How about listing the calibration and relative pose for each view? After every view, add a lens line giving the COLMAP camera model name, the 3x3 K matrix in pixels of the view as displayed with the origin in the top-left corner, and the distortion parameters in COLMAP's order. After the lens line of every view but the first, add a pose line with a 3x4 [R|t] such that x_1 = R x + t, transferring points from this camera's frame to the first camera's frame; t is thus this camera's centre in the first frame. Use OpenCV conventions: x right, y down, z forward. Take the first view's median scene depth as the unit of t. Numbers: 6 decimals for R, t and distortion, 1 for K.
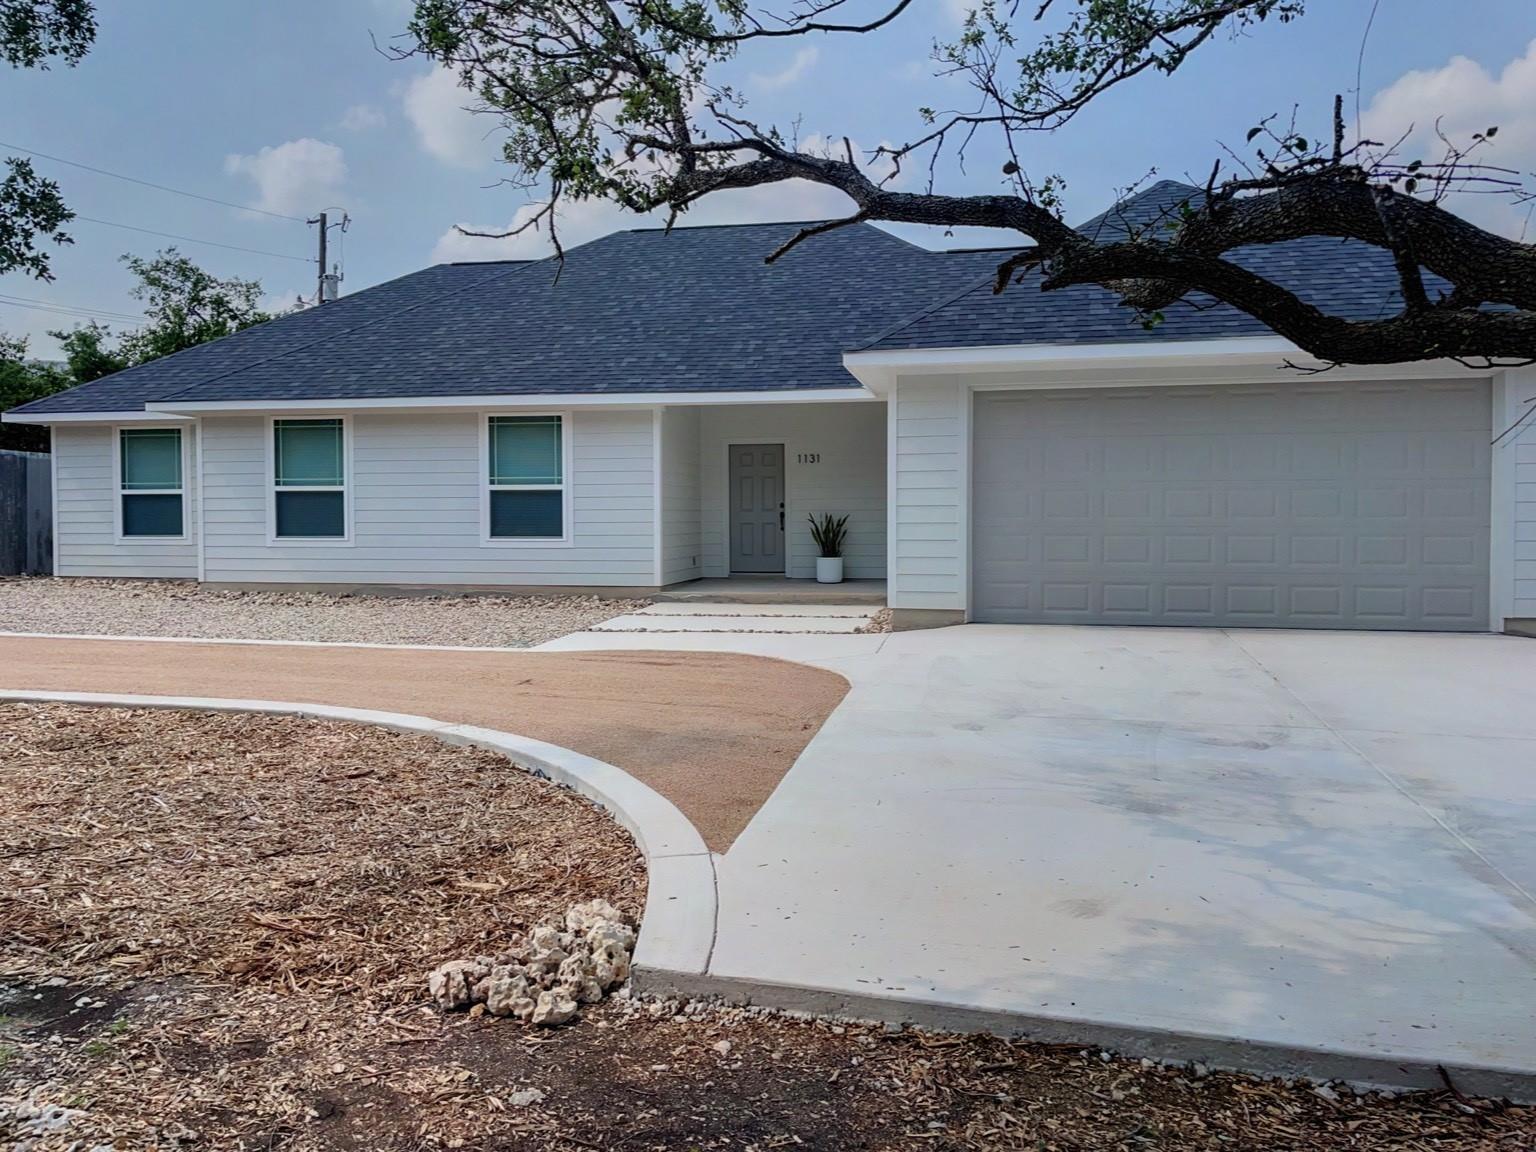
lens RADIAL K [[1149.0, 0, 764.1], [0, 1149.0, 547.1], [0, 0, 1]] dist [0.095165, -0.126139]
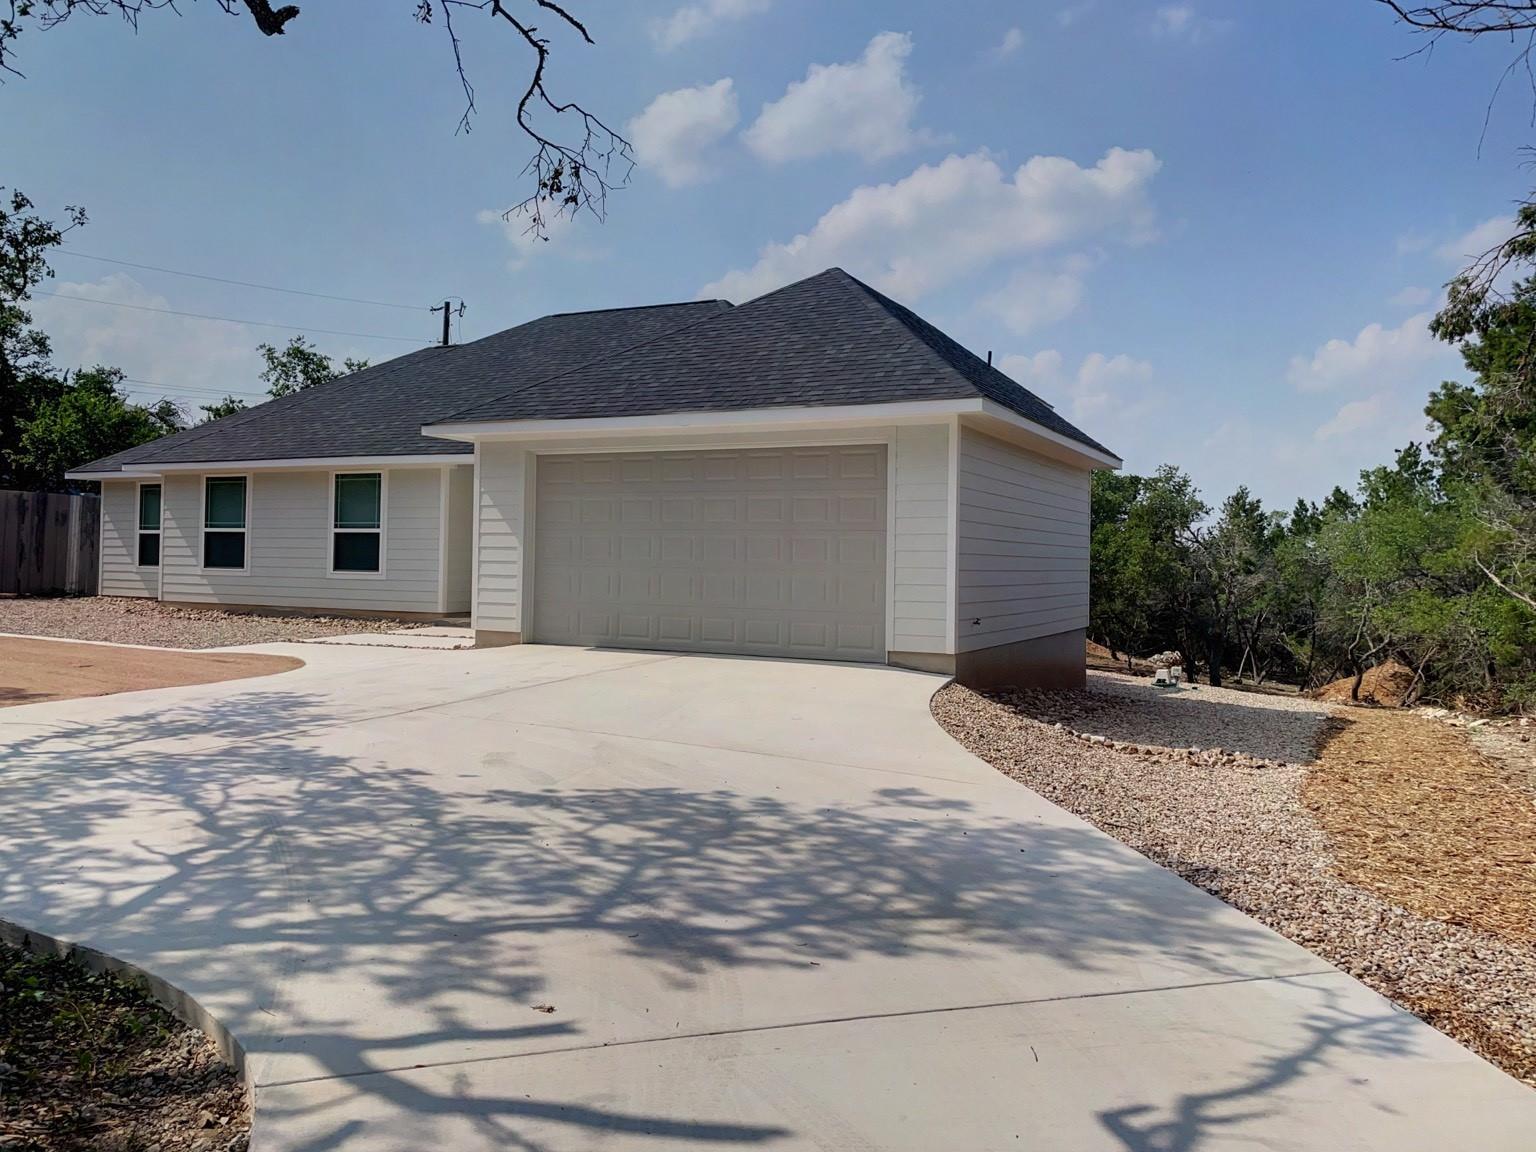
lens RADIAL K [[1149.0, 0, 764.1], [0, 1149.0, 547.1], [0, 0, 1]] dist [0.095165, -0.126139]
pose [[0.962999, 0.013344, -0.269174, 0.553023], [-0.024558, 0.998963, -0.038336, 0.003081], [0.268384, 0.043528, 0.962328, -0.088162]]
